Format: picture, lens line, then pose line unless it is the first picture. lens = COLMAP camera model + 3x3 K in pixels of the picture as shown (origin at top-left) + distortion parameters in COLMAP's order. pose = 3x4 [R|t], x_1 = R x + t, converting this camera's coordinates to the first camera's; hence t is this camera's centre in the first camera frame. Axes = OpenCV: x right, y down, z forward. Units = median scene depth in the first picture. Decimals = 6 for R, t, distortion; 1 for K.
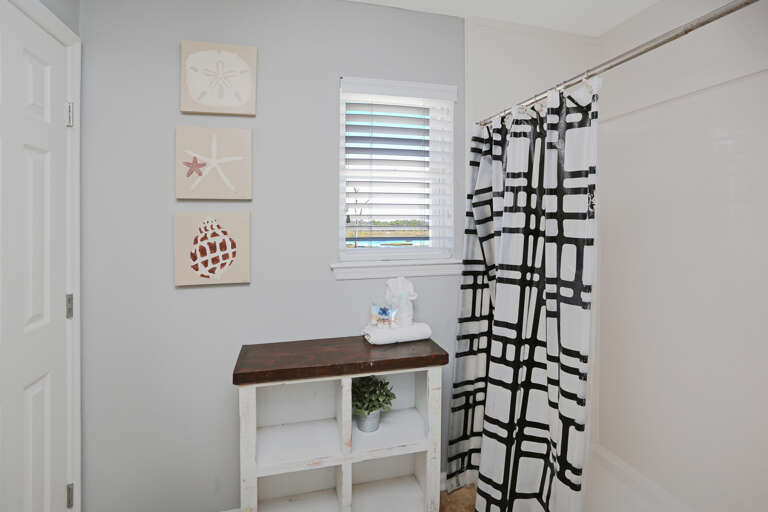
lens RADIAL K [[385.4, 0, 380.2], [0, 385.4, 251.4], [0, 0, 1]] dist [-0.055233, 0.023634]
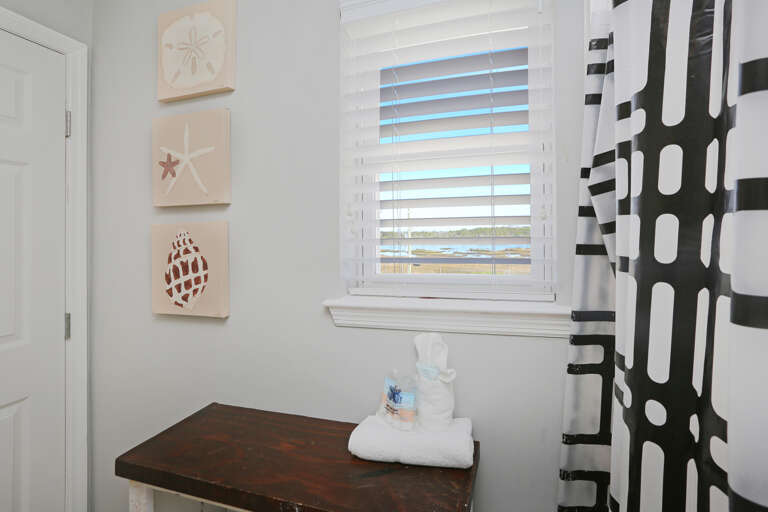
lens RADIAL K [[385.4, 0, 380.2], [0, 385.4, 251.4], [0, 0, 1]] dist [-0.055233, 0.023634]
pose [[0.842814, 0.006714, -0.538163, 0.306985], [-0.034715, 0.998518, -0.041910, -0.025005], [0.537084, 0.054005, 0.841798, 0.560304]]
